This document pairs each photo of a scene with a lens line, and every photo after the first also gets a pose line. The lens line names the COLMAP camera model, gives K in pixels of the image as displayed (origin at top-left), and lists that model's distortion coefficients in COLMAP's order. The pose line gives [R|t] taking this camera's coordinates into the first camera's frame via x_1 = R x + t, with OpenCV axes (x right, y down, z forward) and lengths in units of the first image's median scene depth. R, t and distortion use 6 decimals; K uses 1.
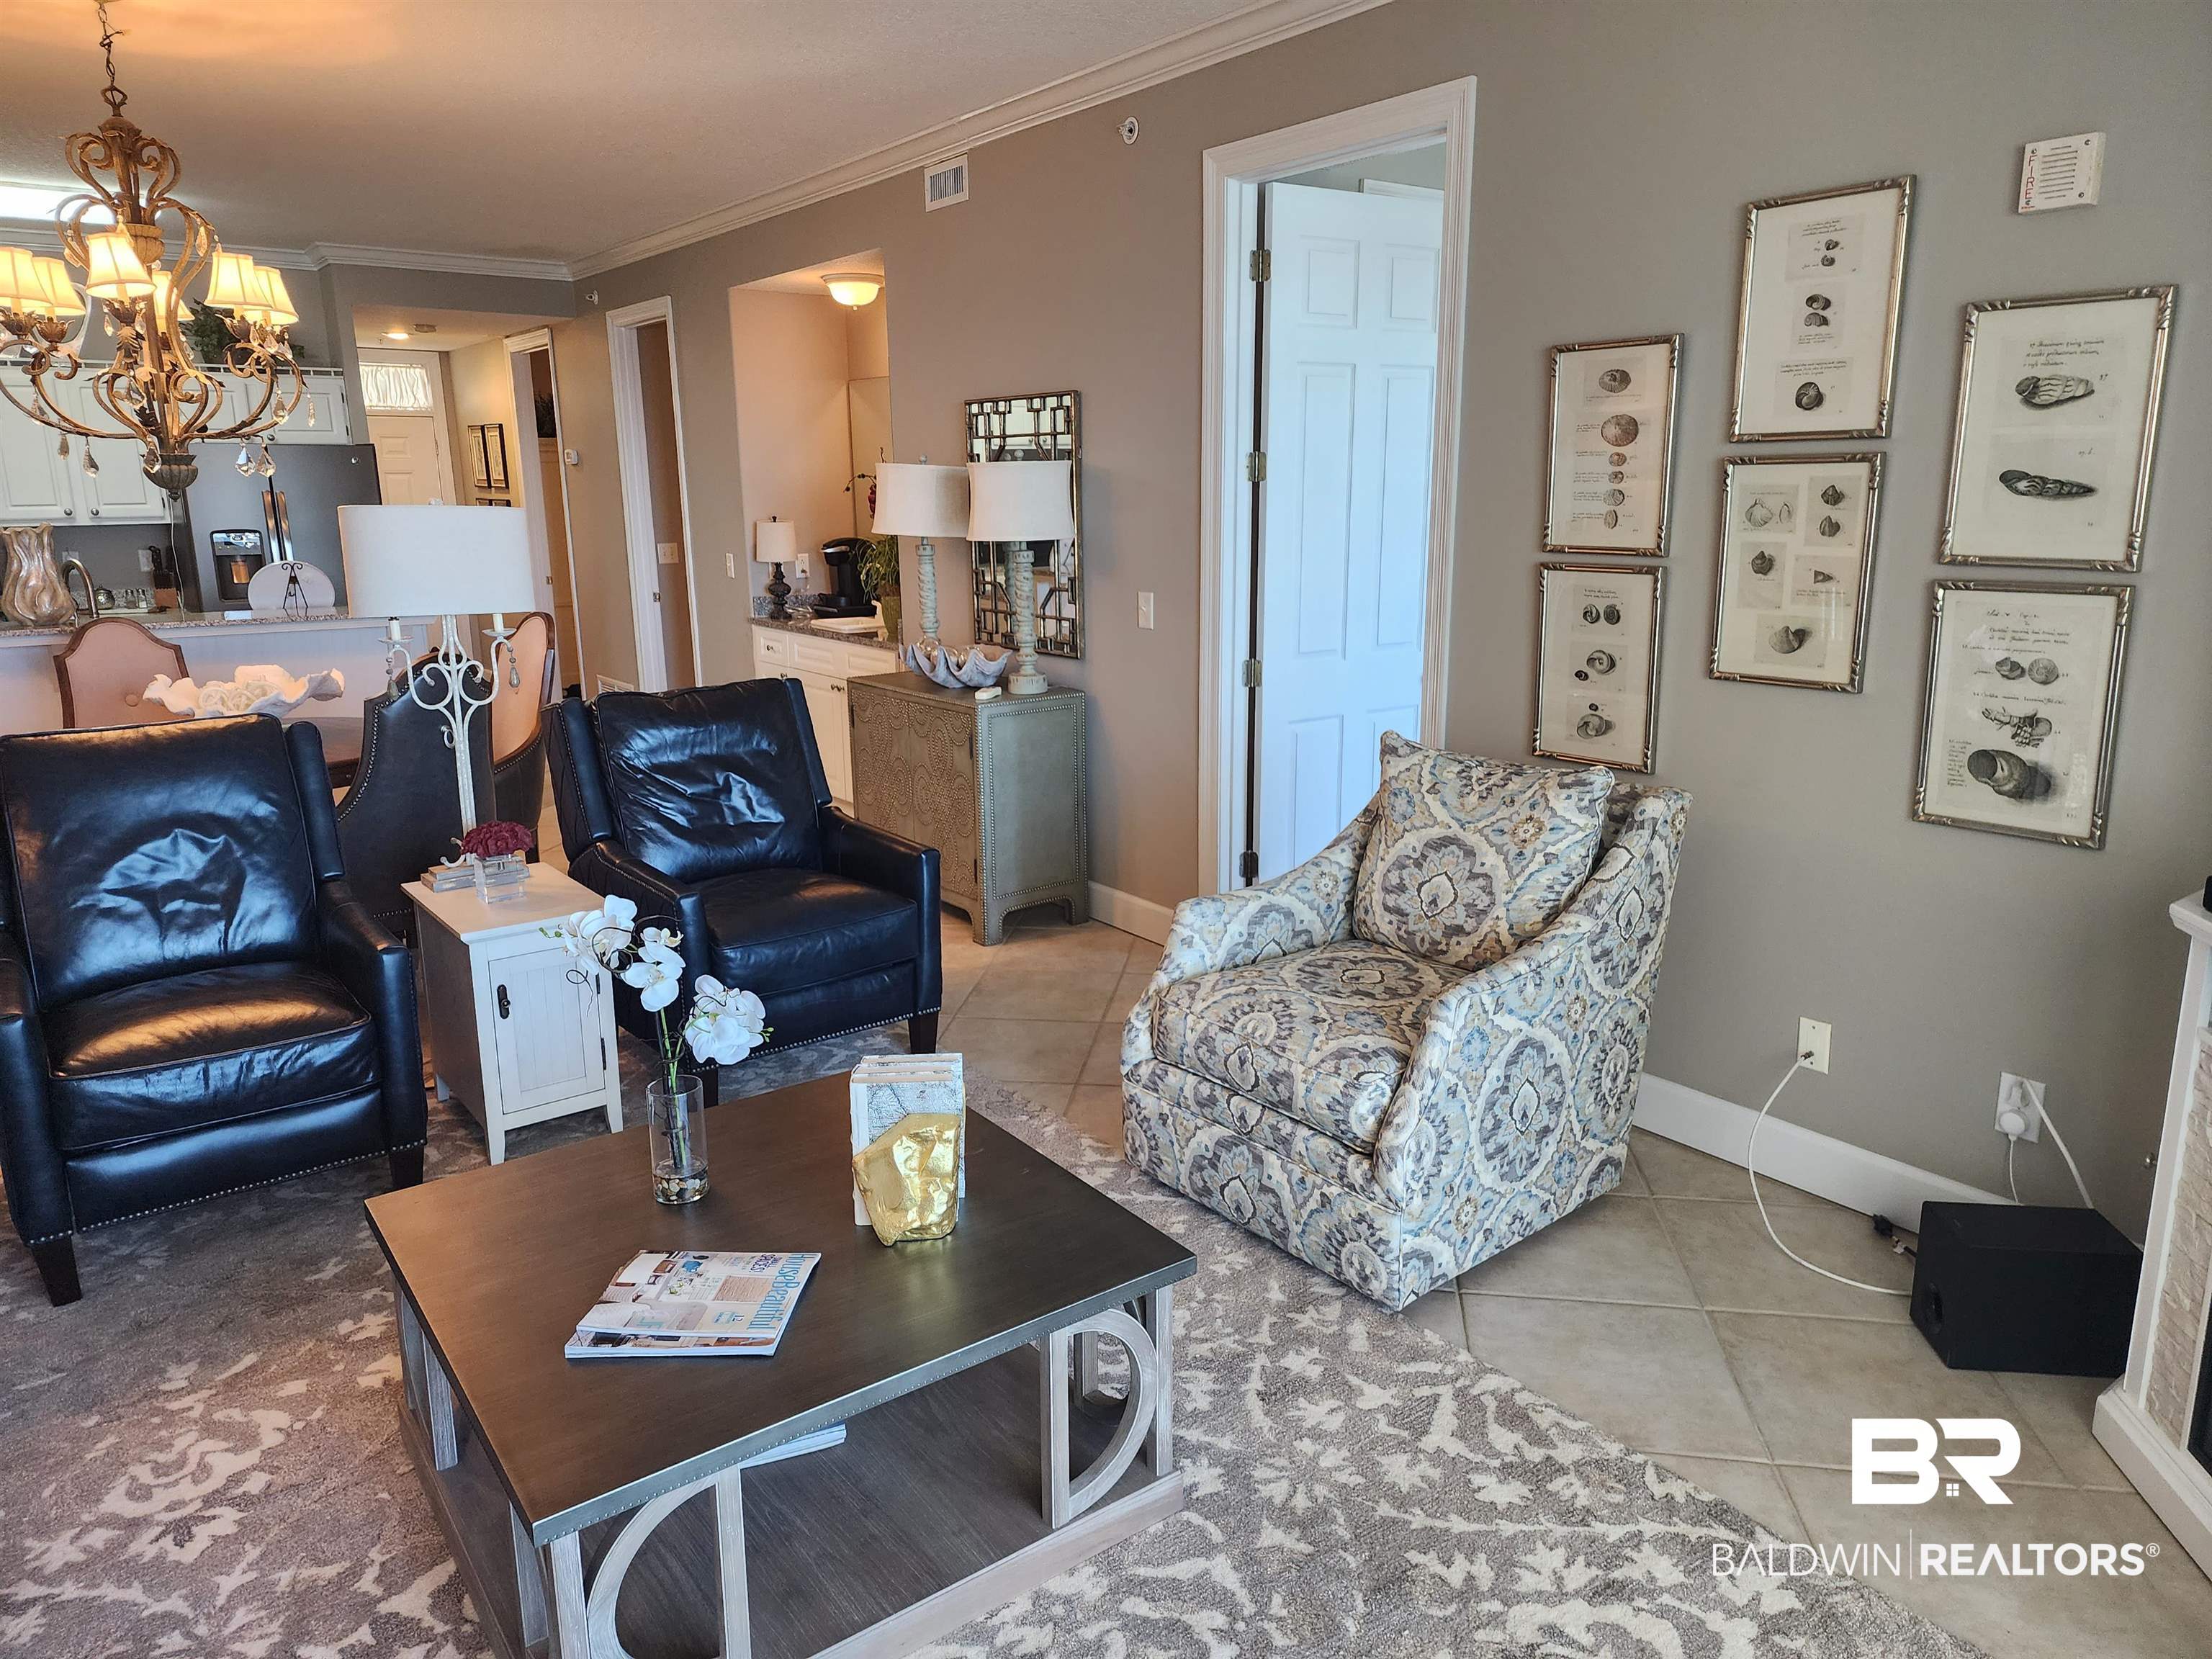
lens RADIAL K [[1459.6, 0, 1076.3], [0, 1459.6, 802.2], [0, 0, 1]] dist [0.083726, -0.066437]
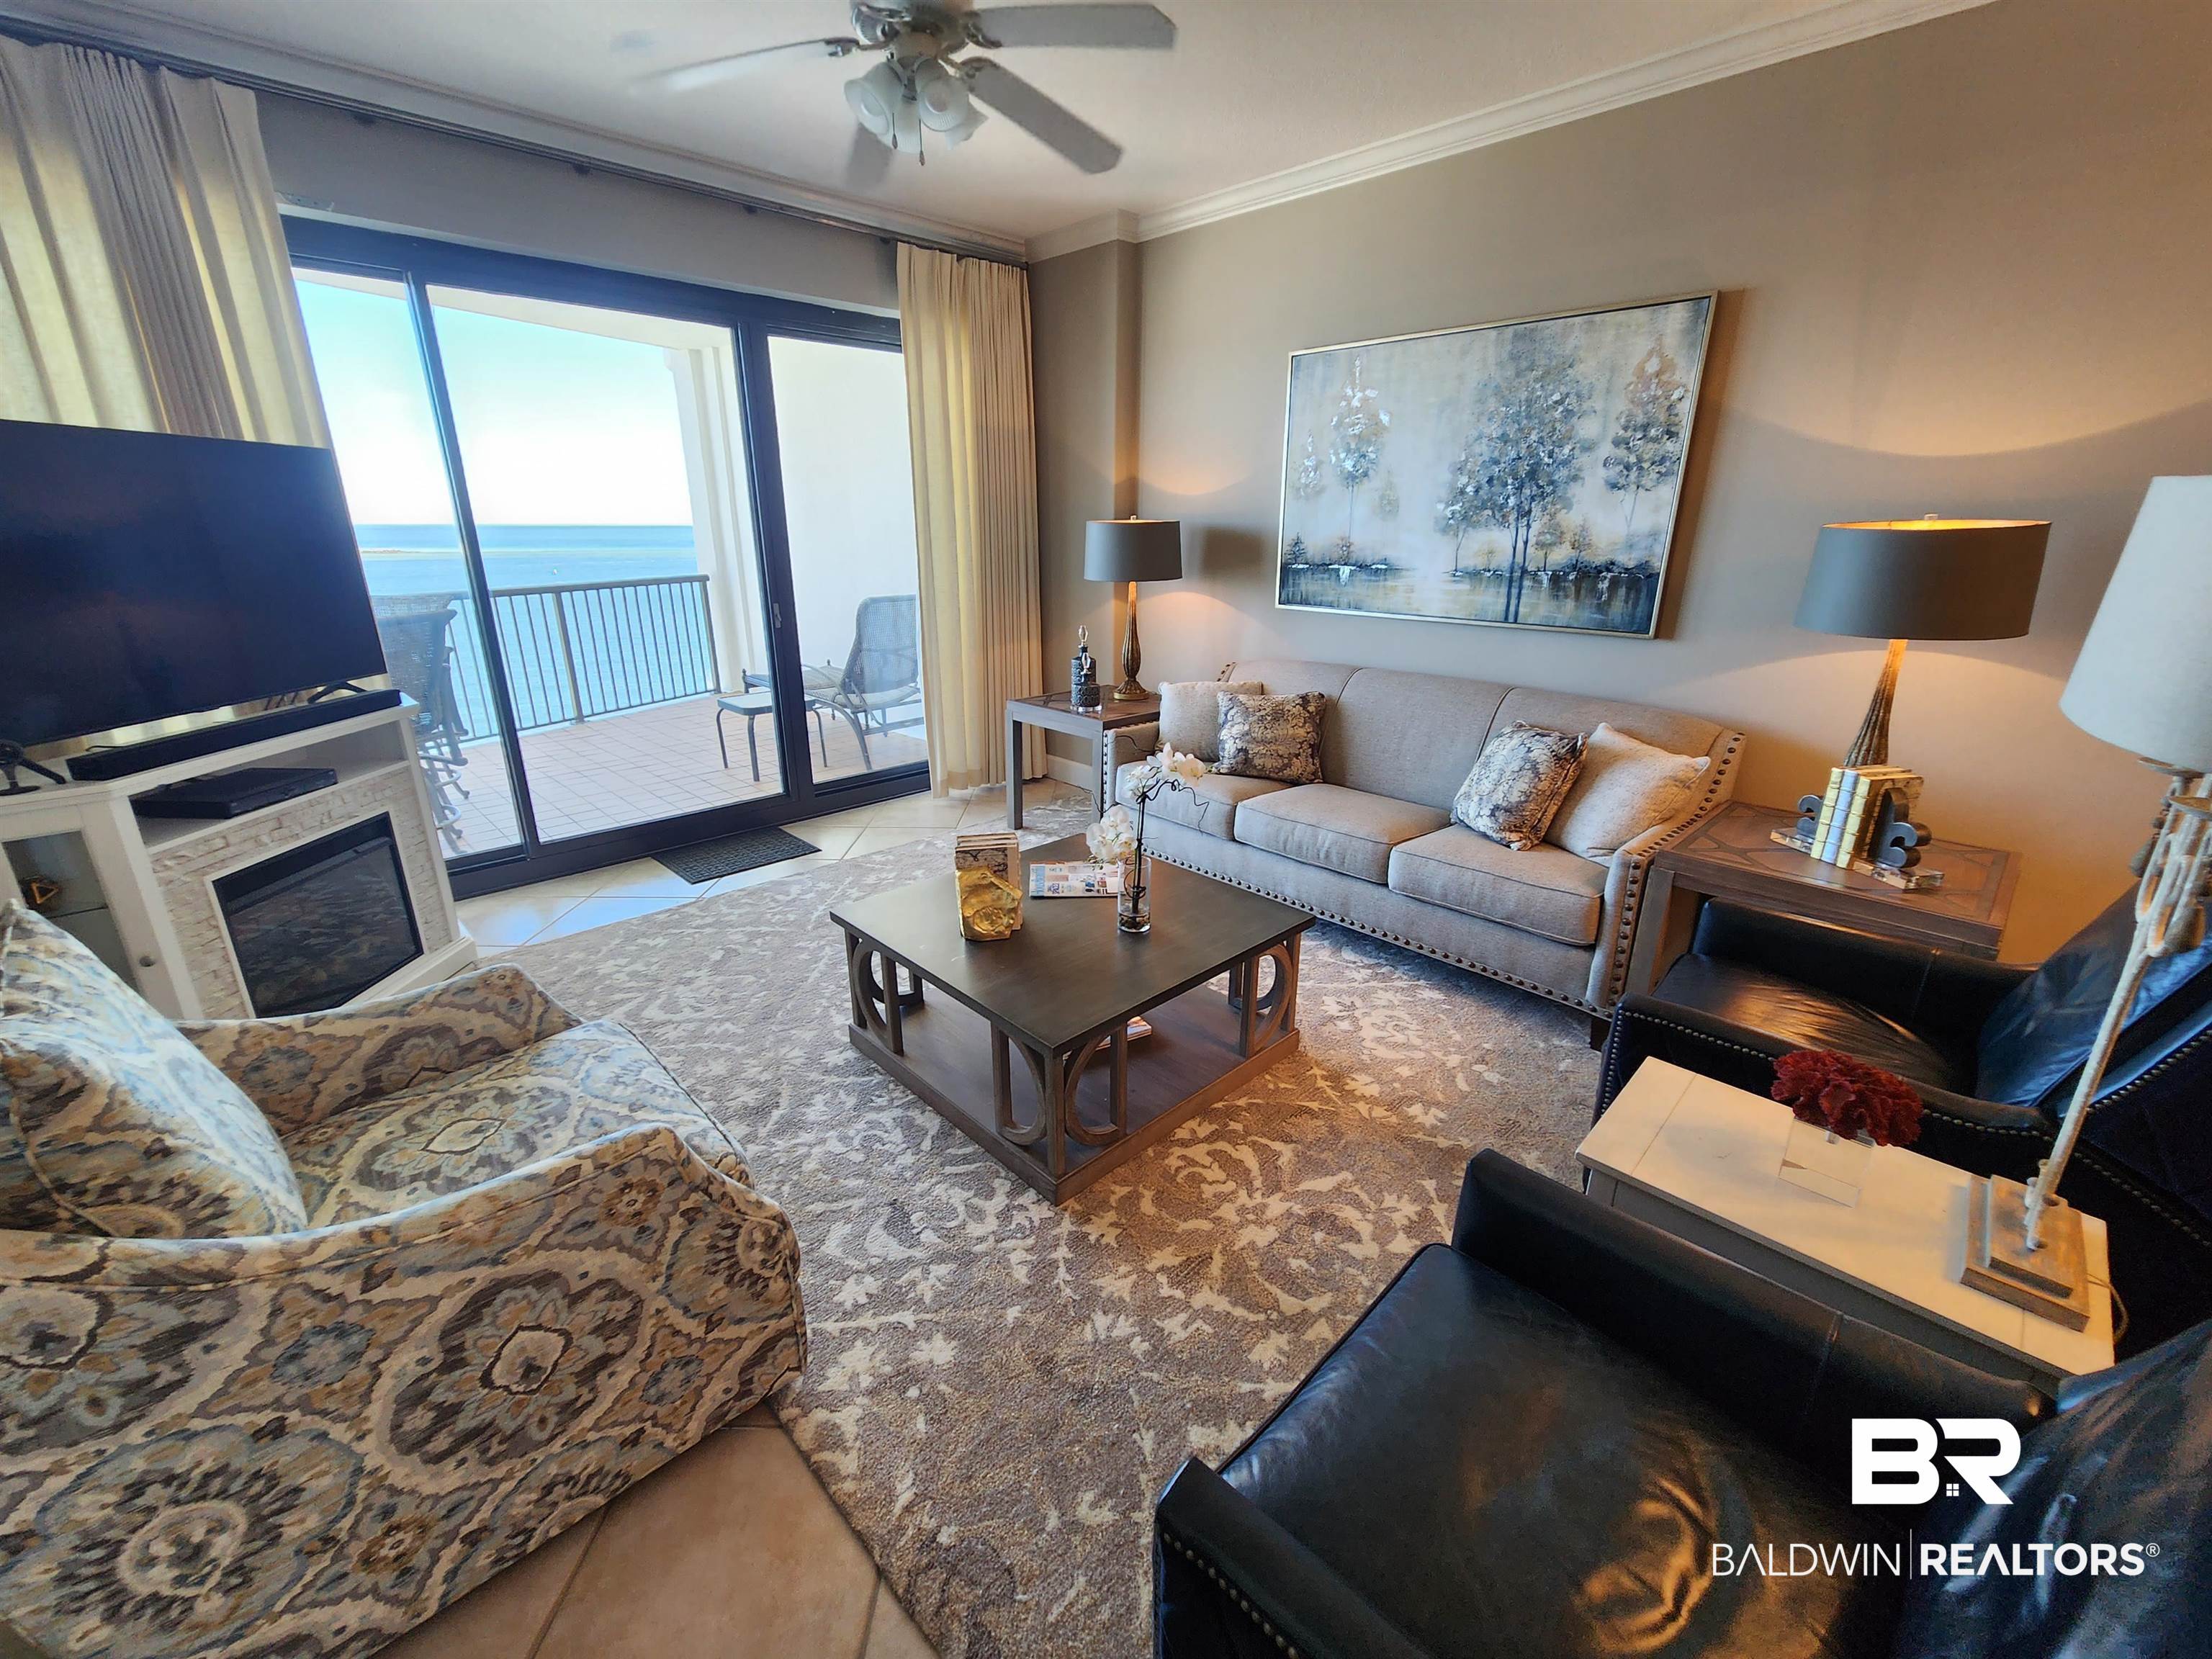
lens RADIAL K [[902.4, 0, 1101.6], [0, 902.4, 810.9], [0, 0, 1]] dist [0.002795, -0.002695]
pose [[-0.988310, 0.056665, -0.141536, -0.076690], [-0.022755, 0.863138, 0.504455, -0.281581], [0.150751, 0.501778, -0.851759, 1.426567]]
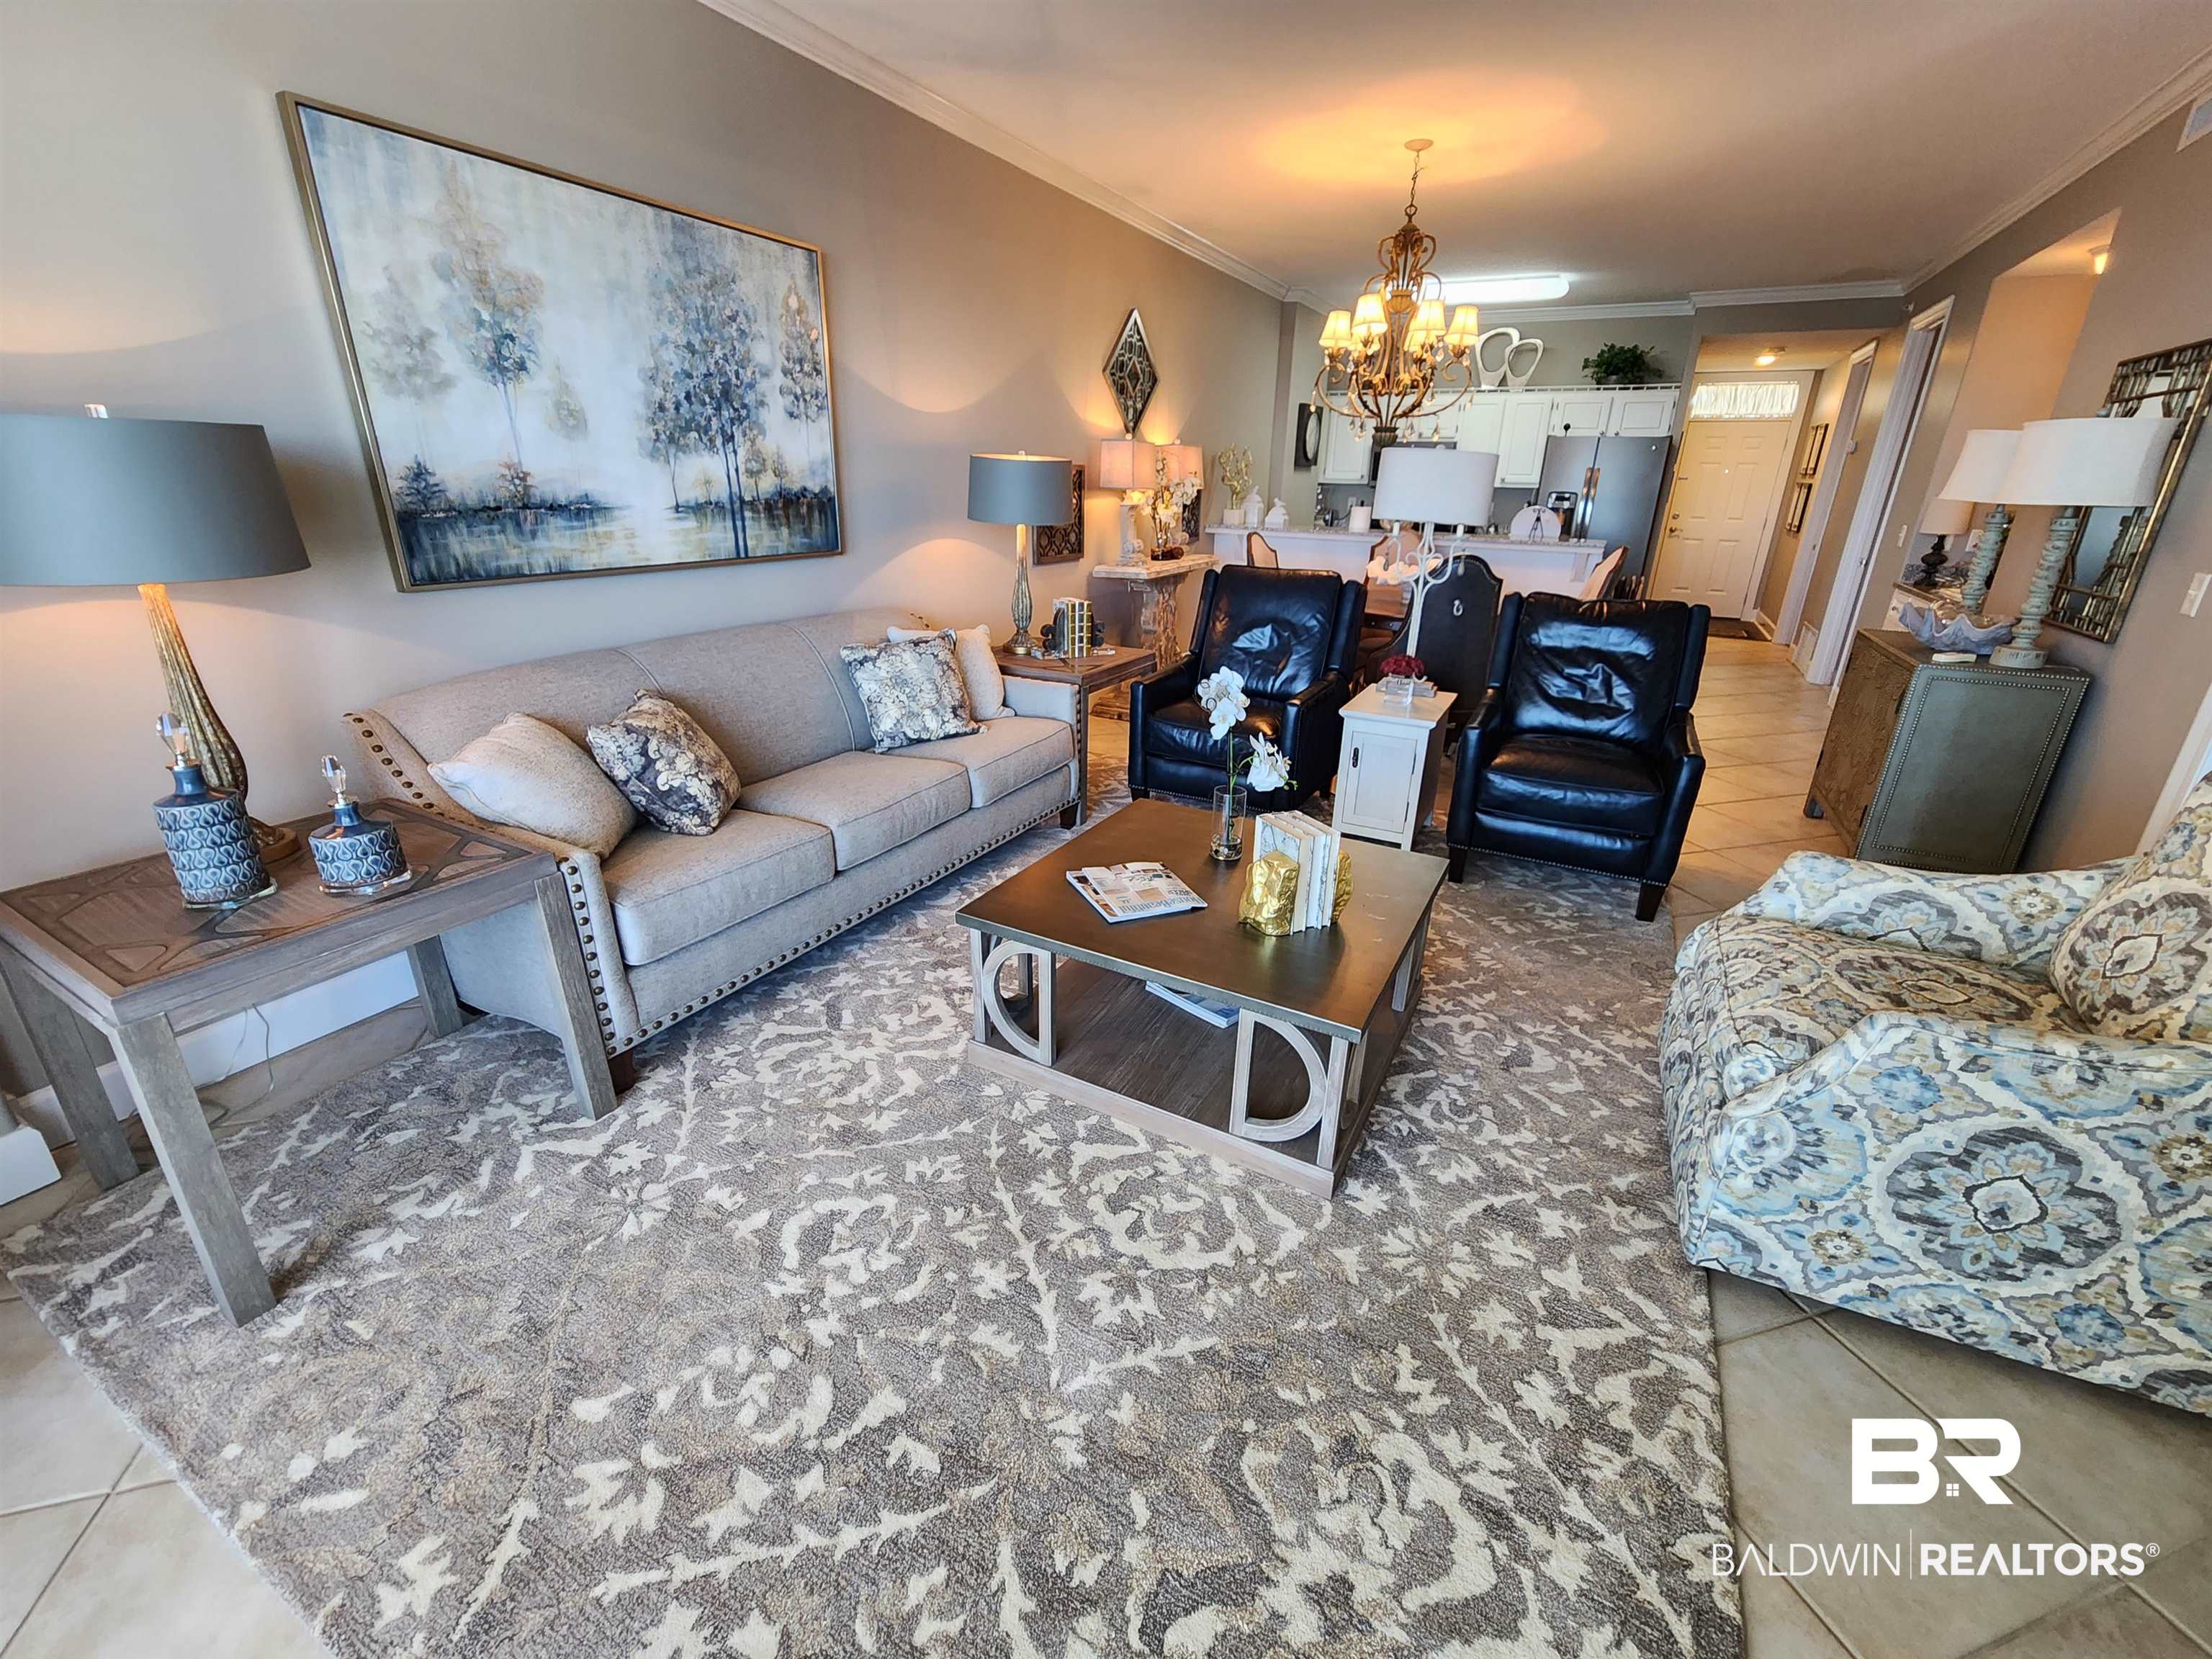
lens RADIAL K [[902.4, 0, 1118.6], [0, 902.4, 811.2], [0, 0, 1]] dist [0.002795, -0.002695]
pose [[0.440413, 0.333751, -0.833455, 0.415472], [-0.216900, 0.940390, 0.261958, -0.020035], [0.871201, 0.065407, 0.486550, 0.311233]]
